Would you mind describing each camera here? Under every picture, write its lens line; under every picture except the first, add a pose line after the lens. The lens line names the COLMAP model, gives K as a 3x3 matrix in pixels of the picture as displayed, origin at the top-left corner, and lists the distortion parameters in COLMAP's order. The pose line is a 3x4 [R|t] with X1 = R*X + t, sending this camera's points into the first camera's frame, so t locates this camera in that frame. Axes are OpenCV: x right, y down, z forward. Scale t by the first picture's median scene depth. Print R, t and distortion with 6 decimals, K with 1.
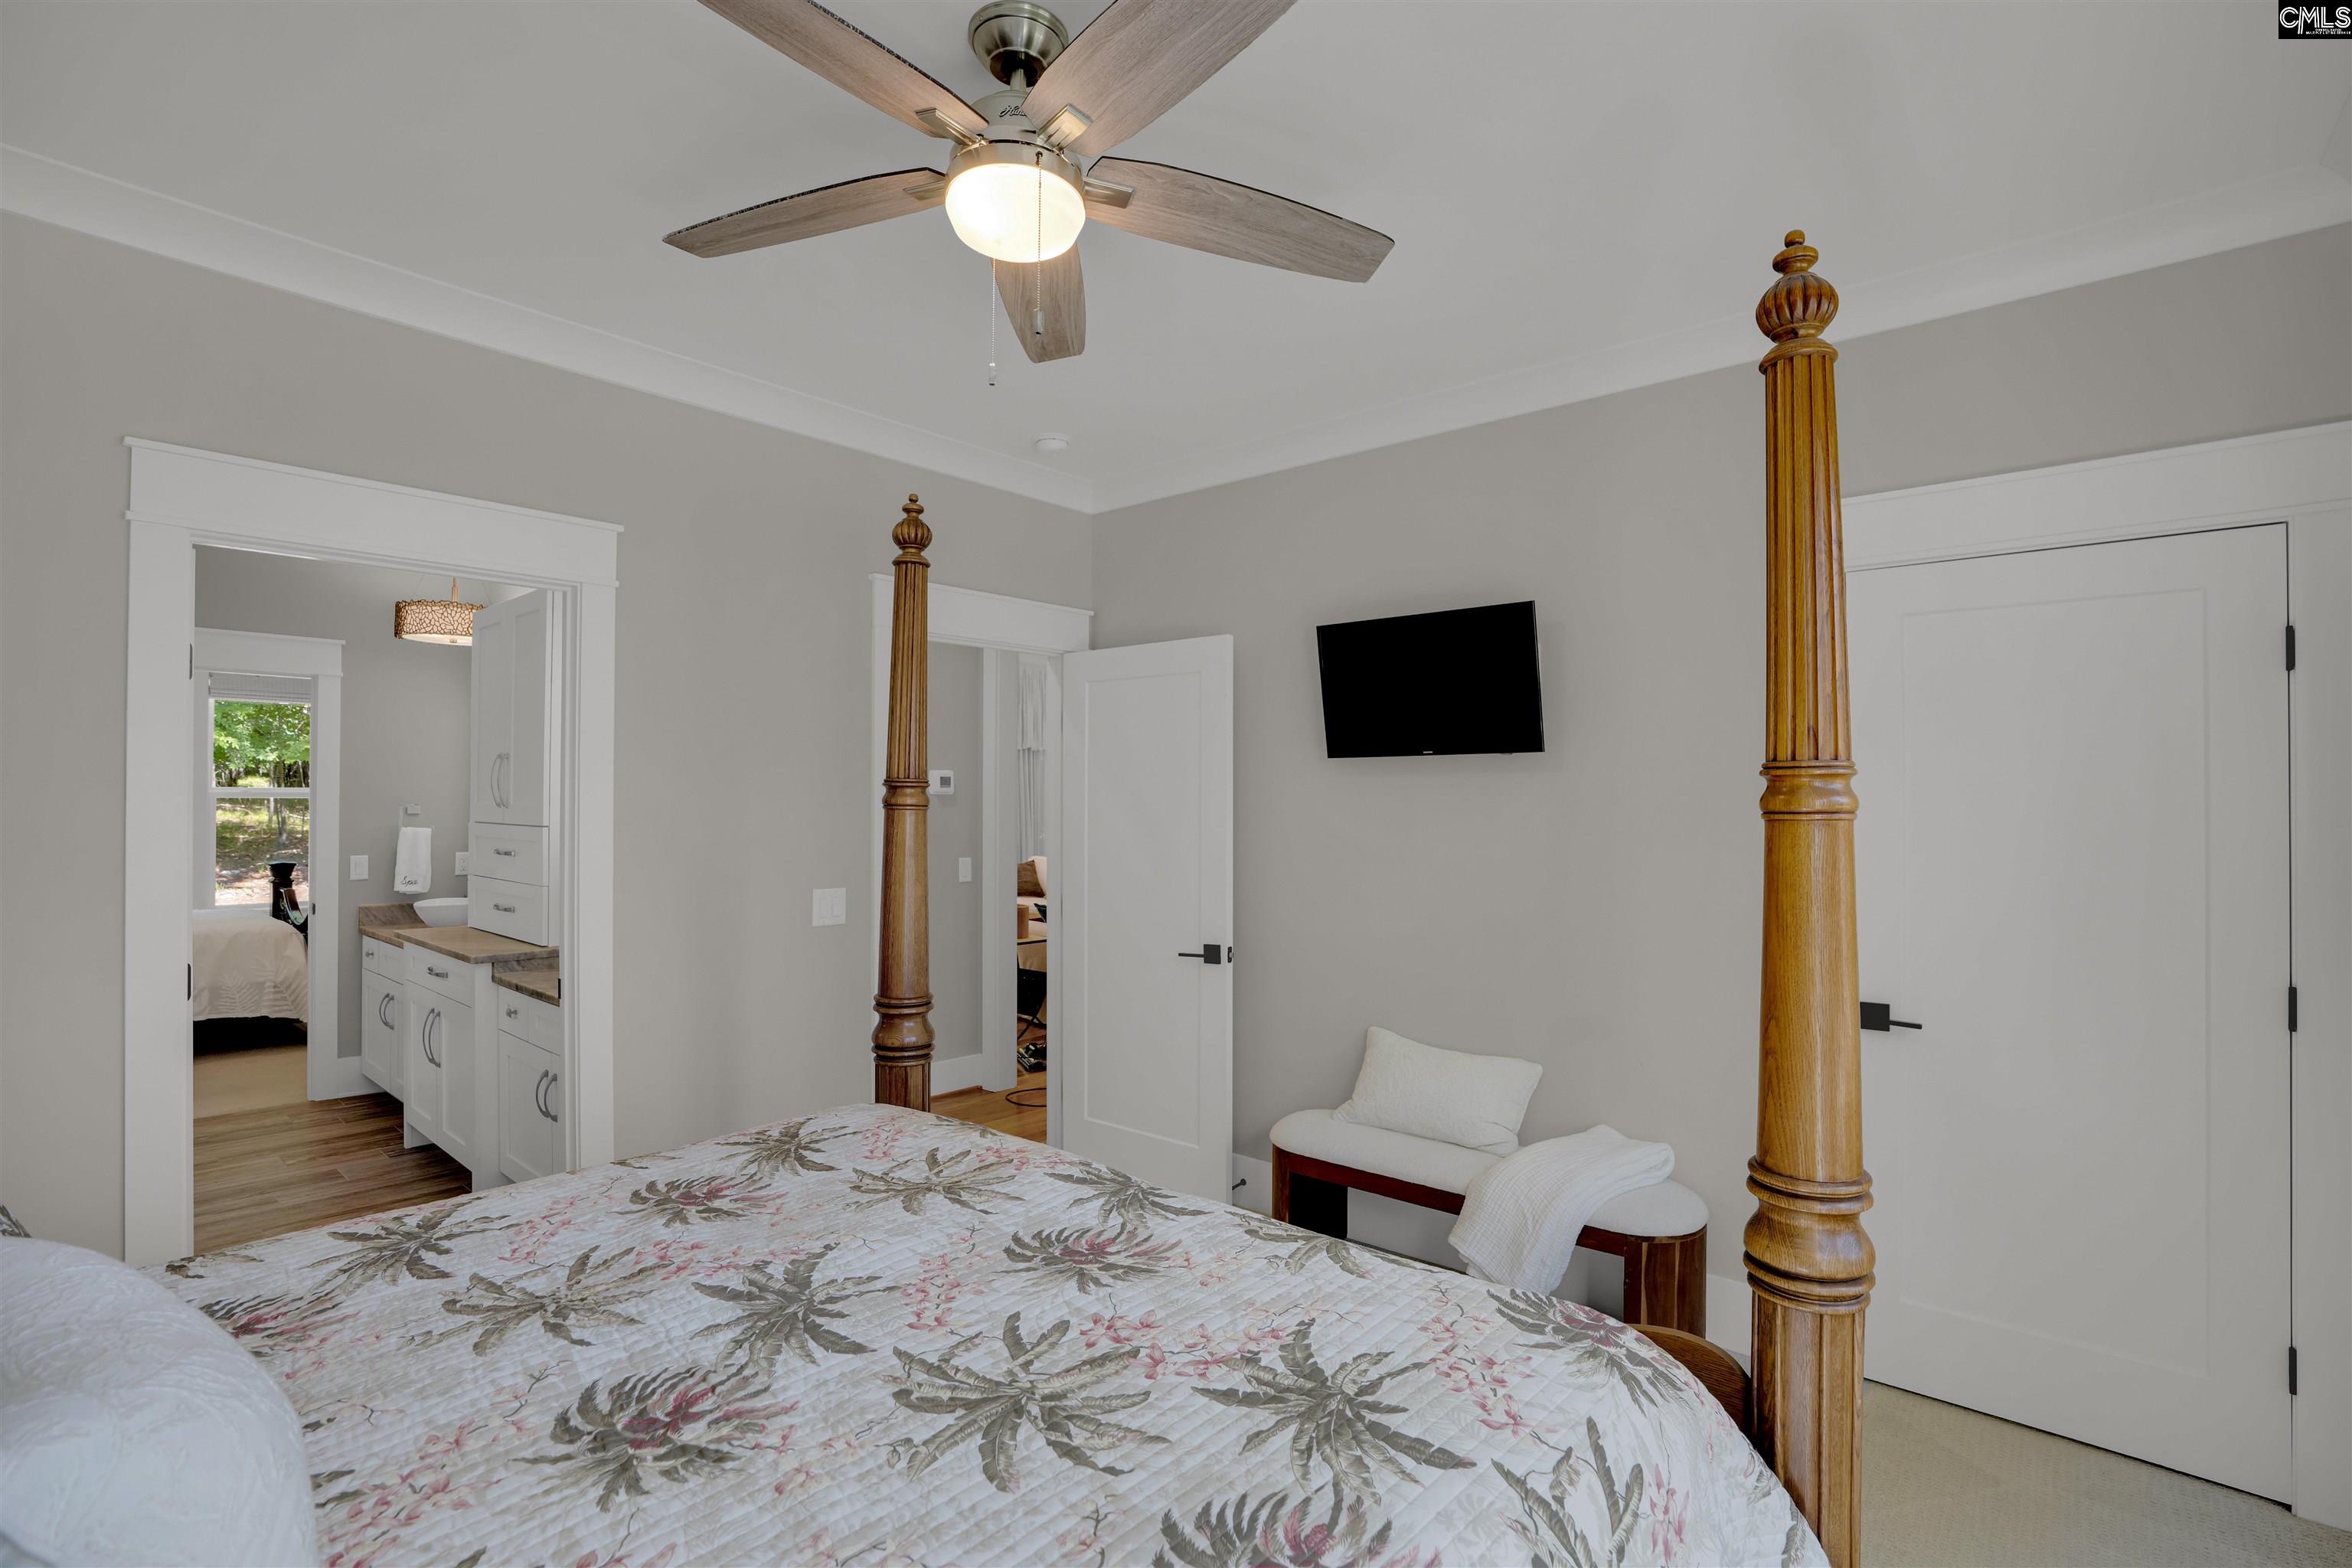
lens RADIAL K [[1106.8, 0, 1183.1], [0, 1106.8, 805.2], [0, 0, 1]] dist [-0.028744, 0.006638]
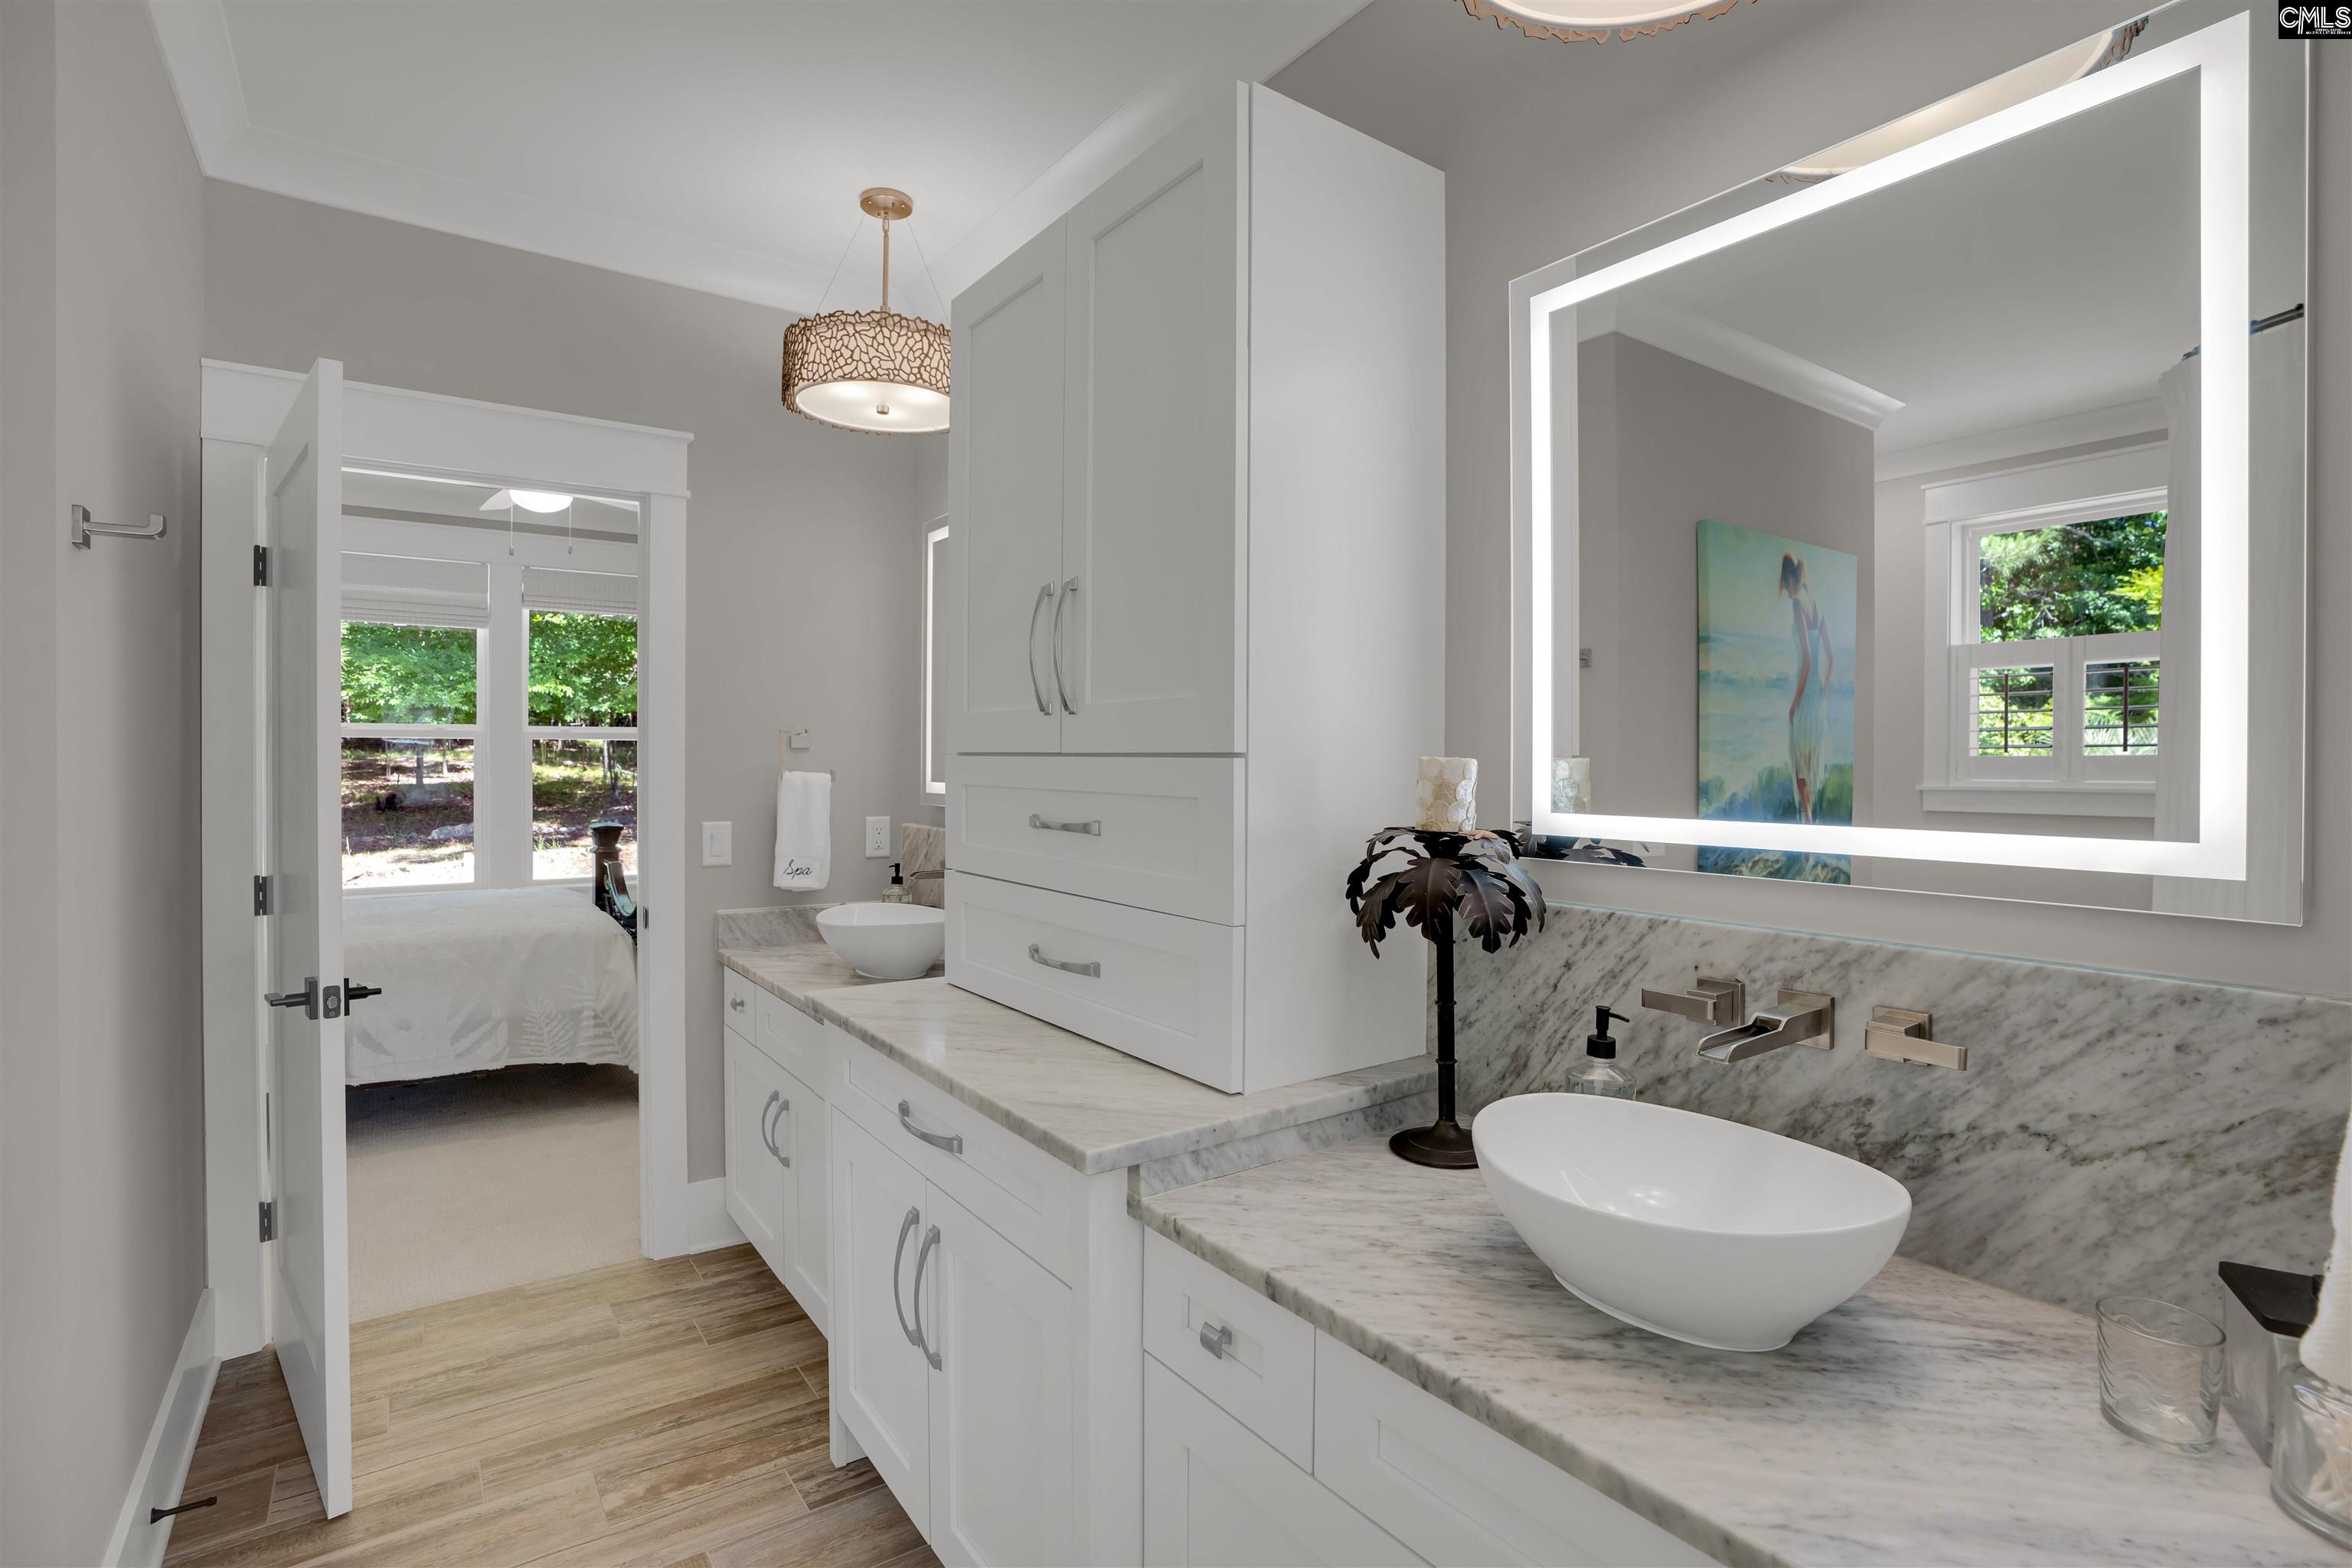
lens RADIAL K [[1096.4, 0, 1180.7], [0, 1096.4, 792.3], [0, 0, 1]] dist [-0.059532, 0.022446]
pose [[0.977630, 0.006457, -0.210231, -0.337261], [-0.001644, 0.999733, 0.023058, 0.014824], [0.210324, -0.022197, 0.977380, 0.421262]]
